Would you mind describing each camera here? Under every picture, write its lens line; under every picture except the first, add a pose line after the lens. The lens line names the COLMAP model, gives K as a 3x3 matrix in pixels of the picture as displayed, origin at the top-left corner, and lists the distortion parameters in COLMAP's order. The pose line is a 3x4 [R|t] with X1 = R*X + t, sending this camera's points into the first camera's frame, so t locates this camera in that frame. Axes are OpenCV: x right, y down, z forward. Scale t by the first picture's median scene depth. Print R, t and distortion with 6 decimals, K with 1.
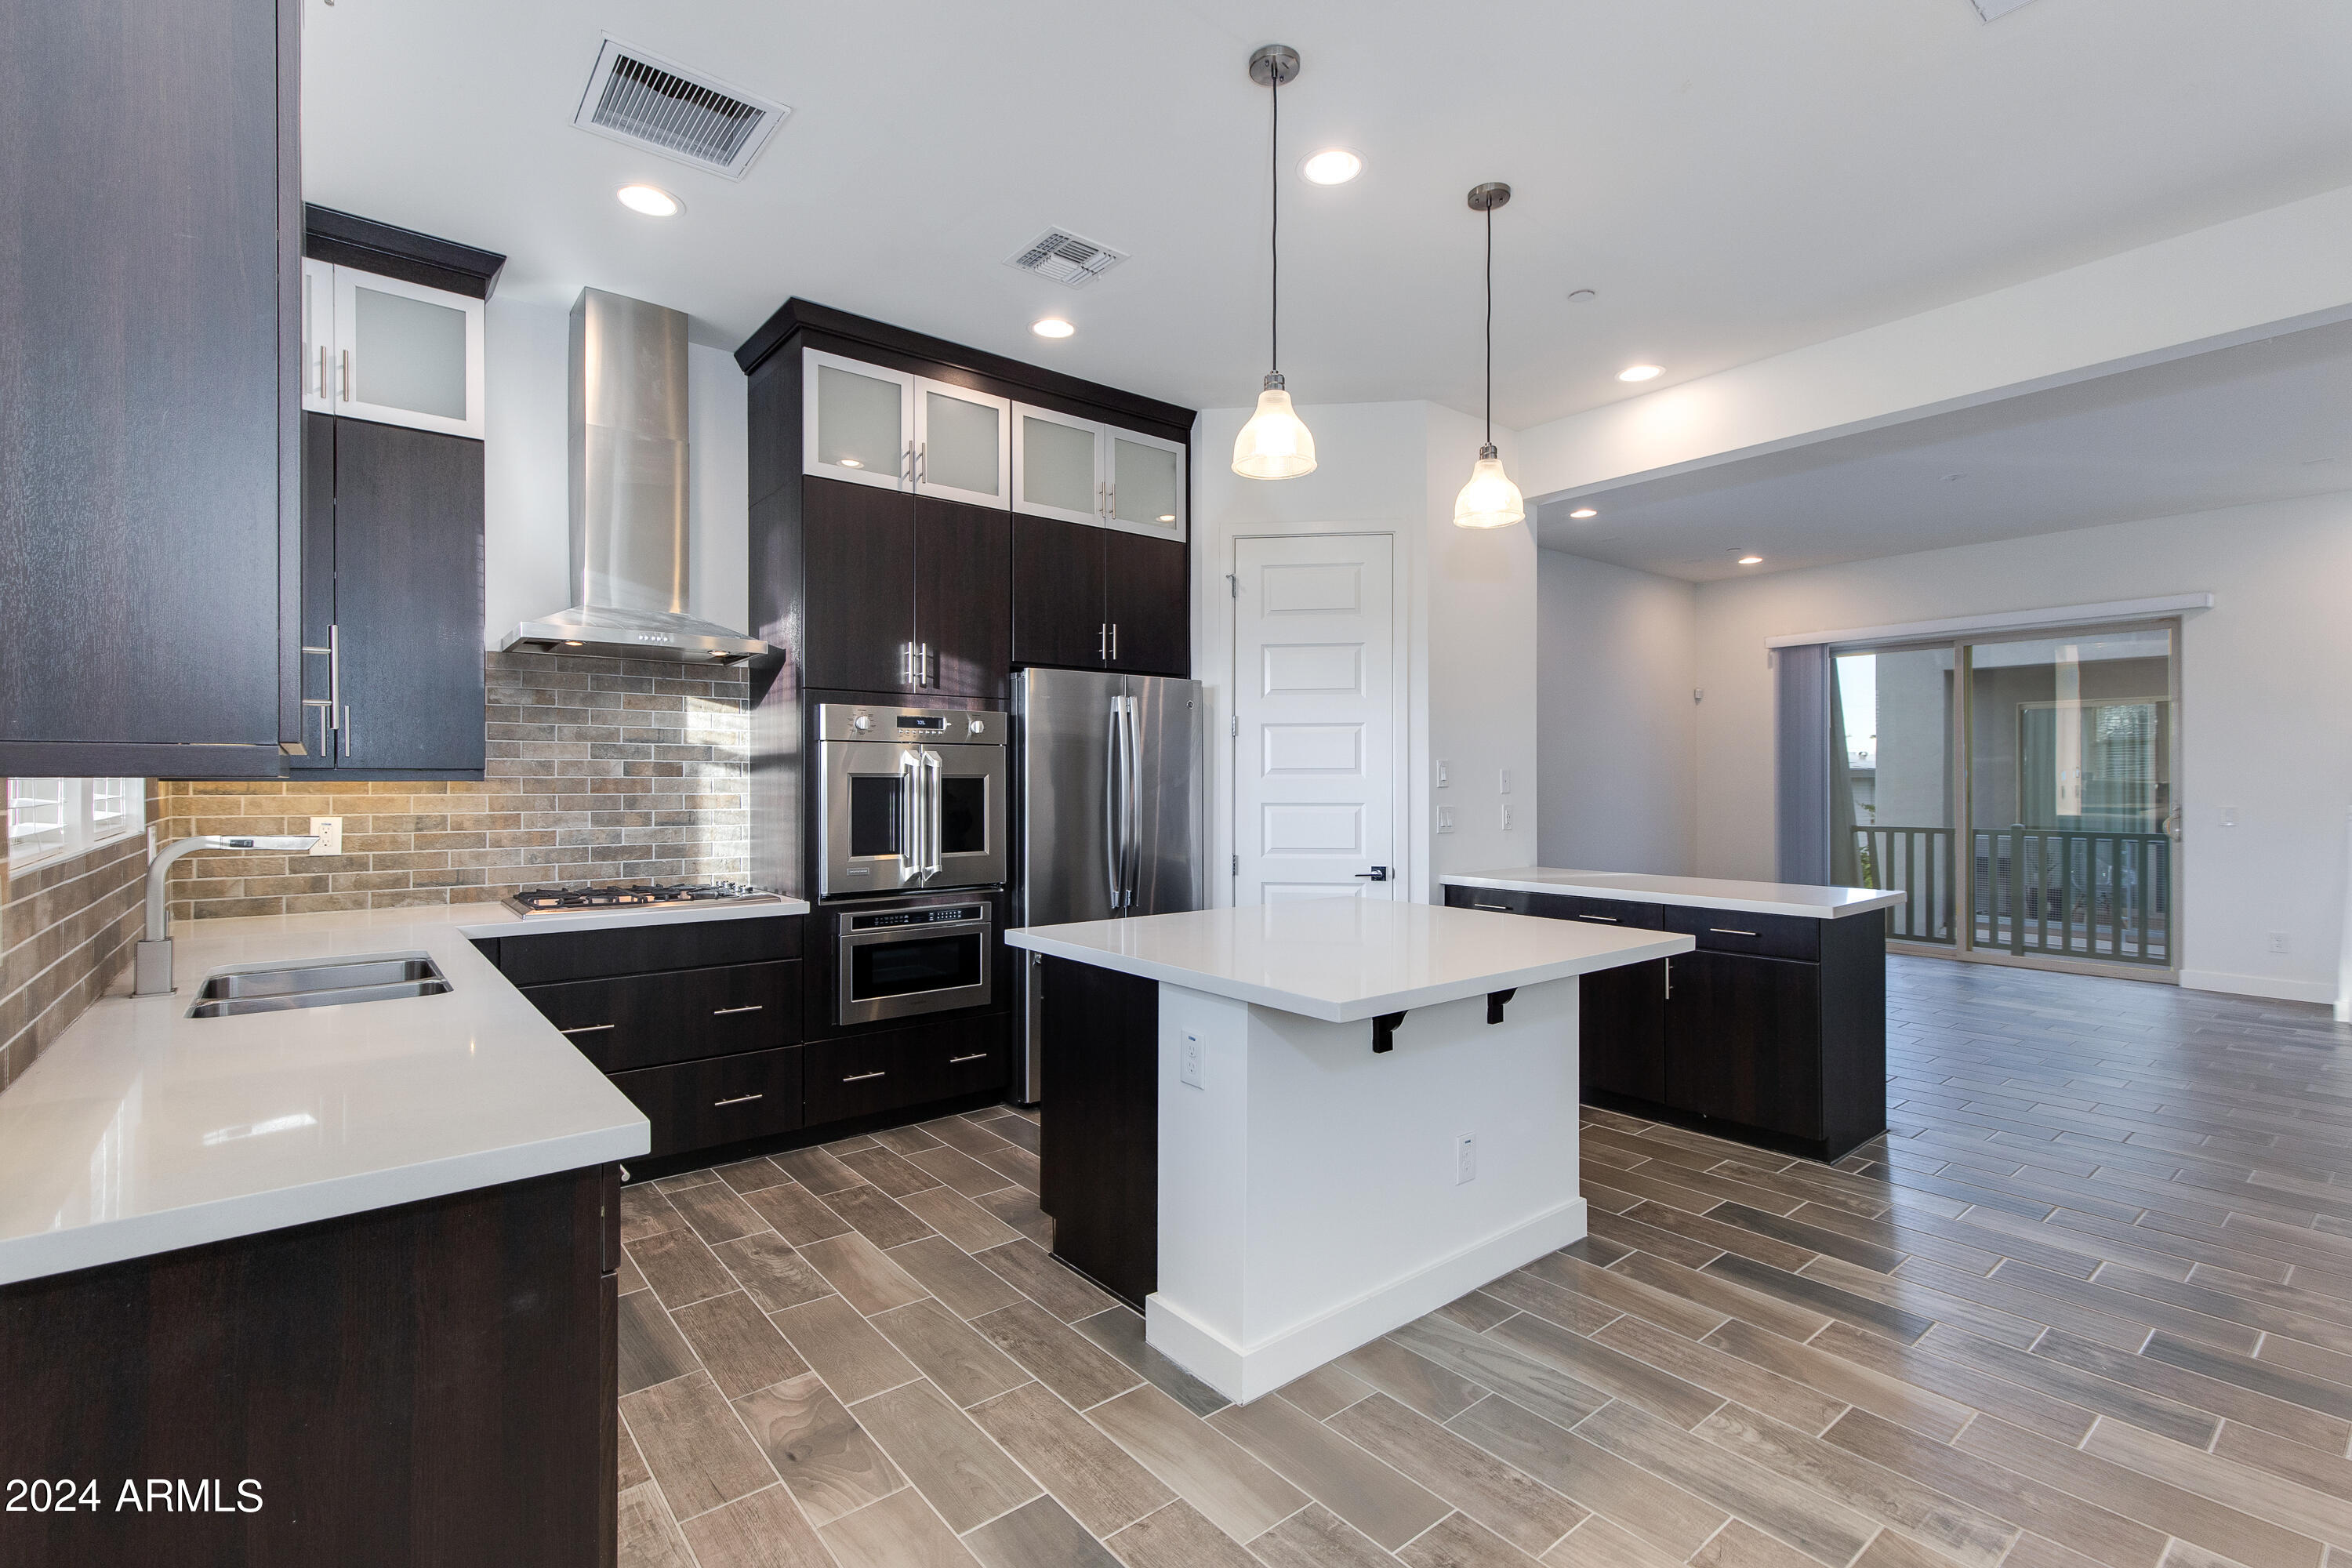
lens RADIAL K [[1066.6, 0, 1182.0], [0, 1066.6, 781.6], [0, 0, 1]] dist [-0.000255, -0.001324]
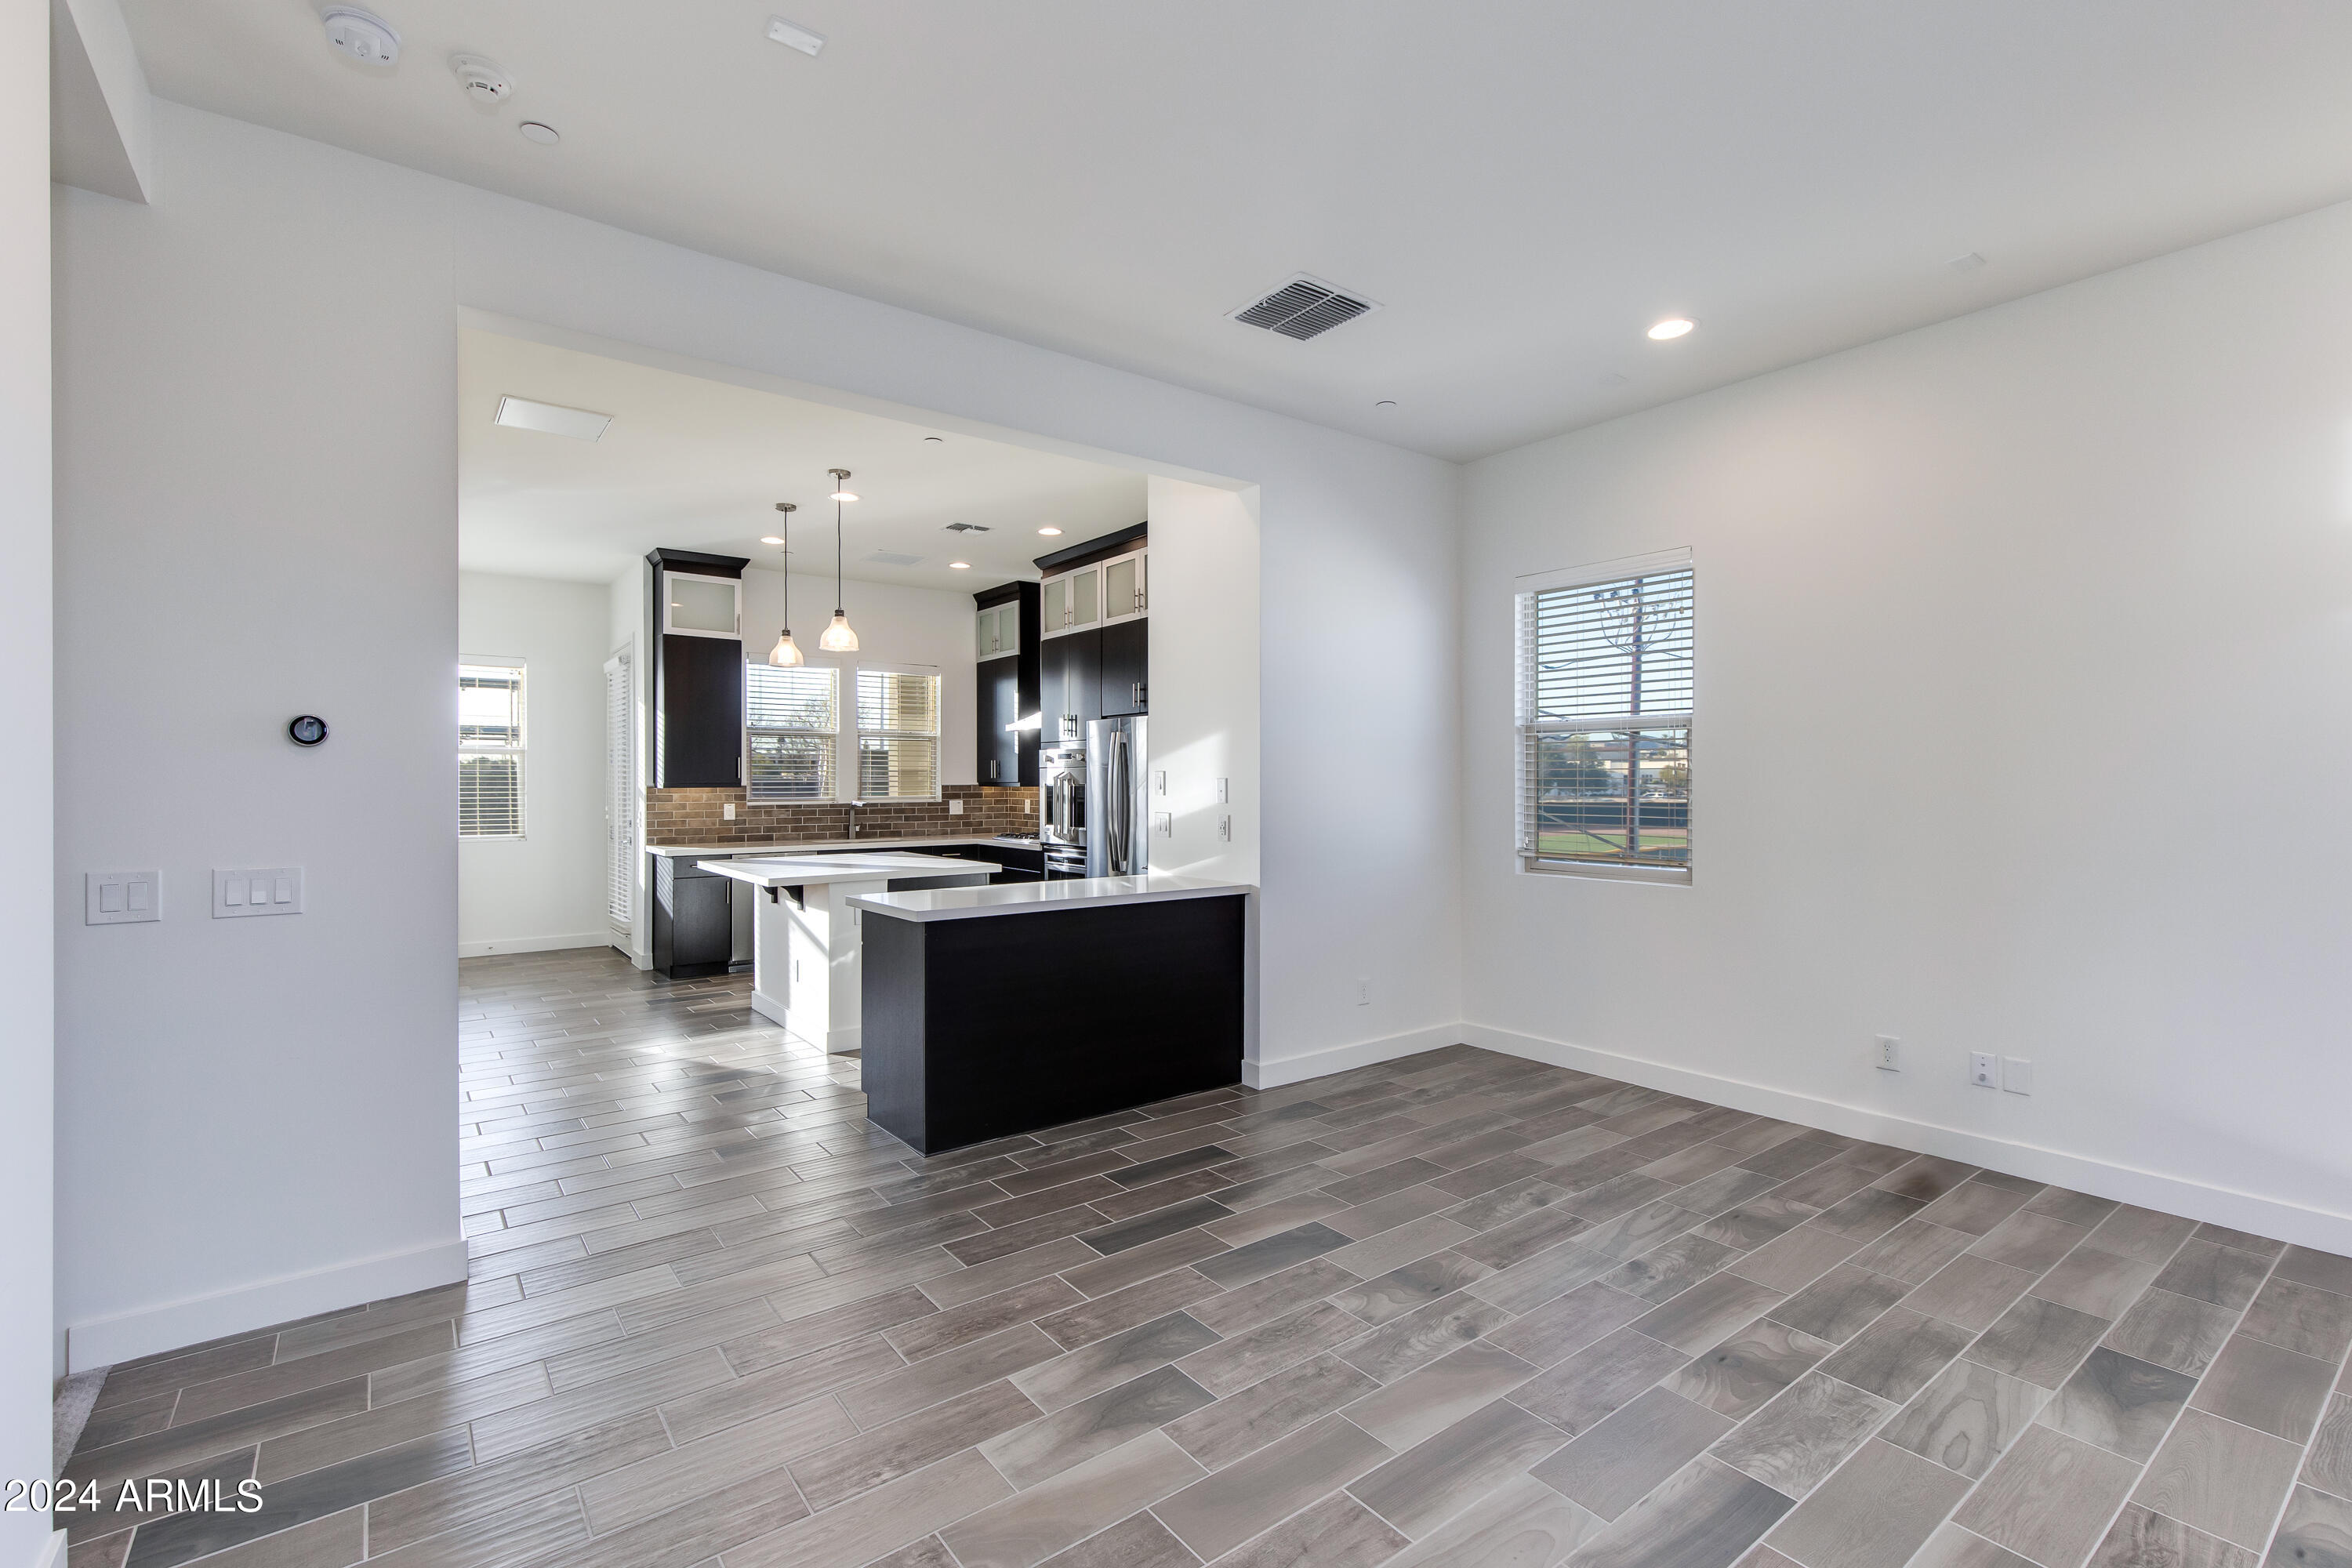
lens RADIAL K [[1066.6, 0, 1175.7], [0, 1066.6, 787.6], [0, 0, 1]] dist [-0.000255, -0.001324]
pose [[-0.048279, 0.008429, -0.998798, 1.691505], [0.002731, 0.999962, 0.008307, -0.016985], [0.998830, -0.002327, -0.048300, 1.340232]]
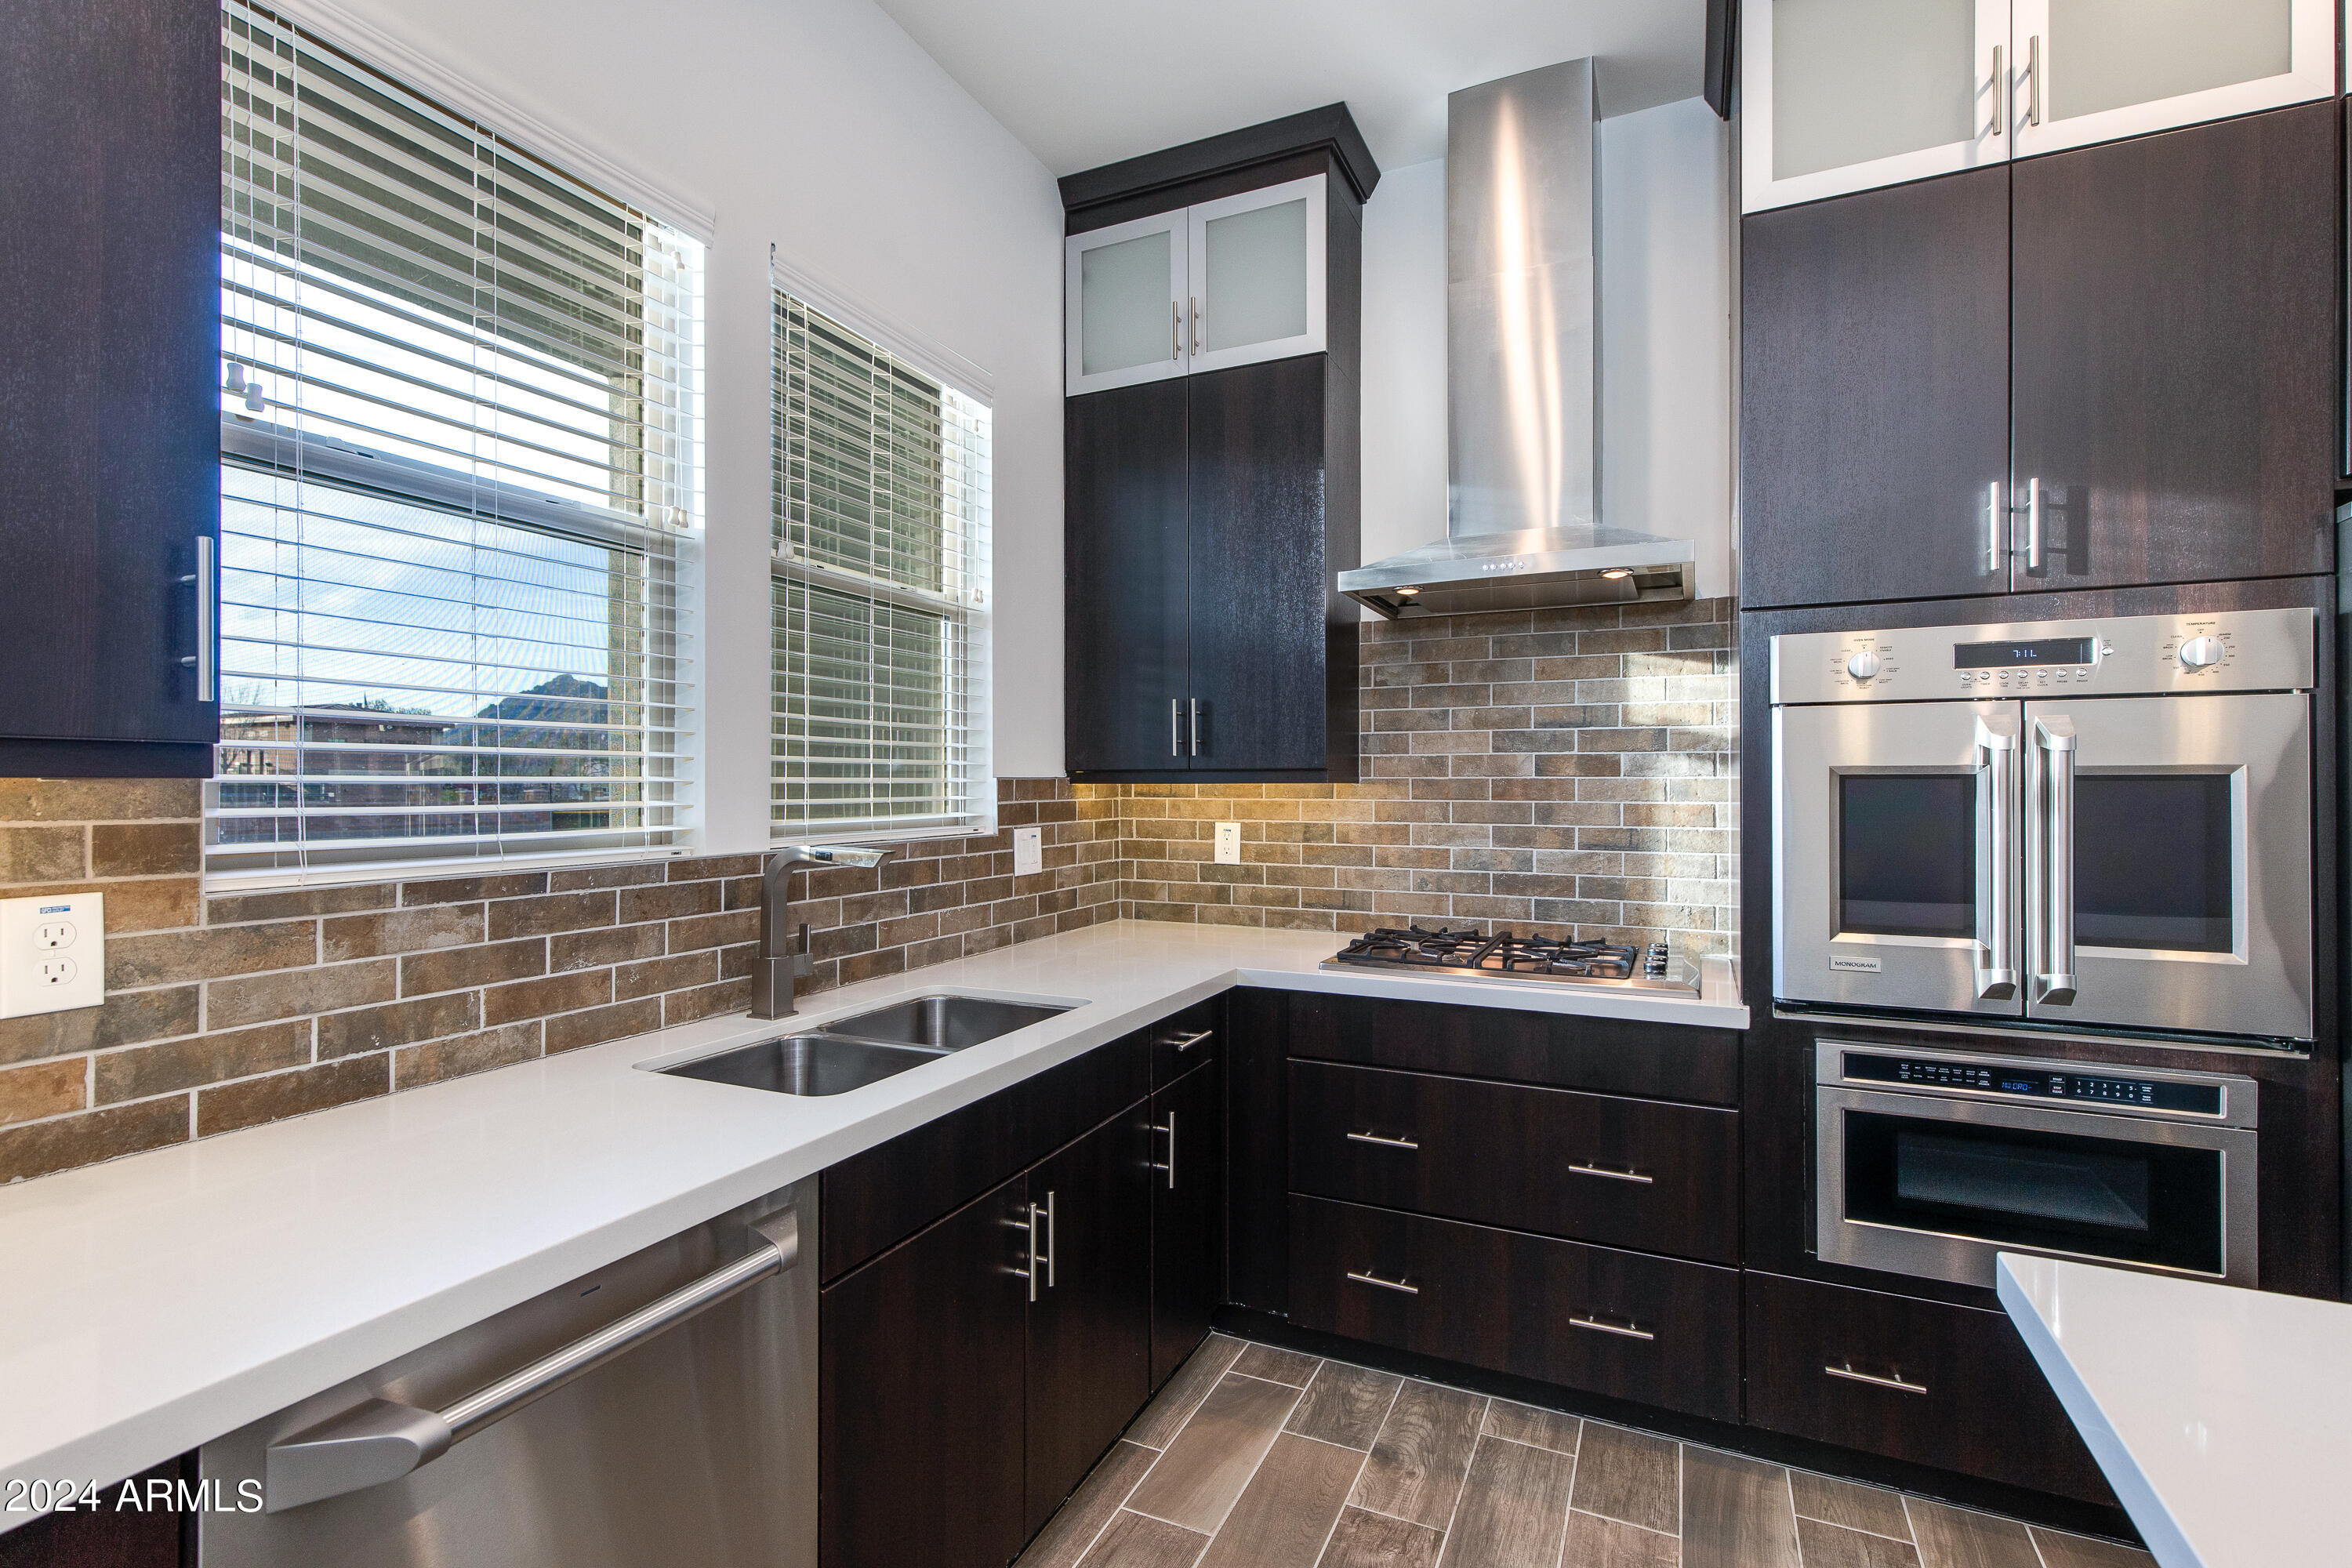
lens RADIAL K [[1066.6, 0, 1181.3], [0, 1066.6, 780.8], [0, 0, 1]] dist [-0.000255, -0.001324]
pose [[0.432796, -0.003248, -0.901486, 0.008904], [0.001226, 0.999995, -0.003015, 0.000099], [0.901491, 0.000199, 0.432798, 0.501349]]
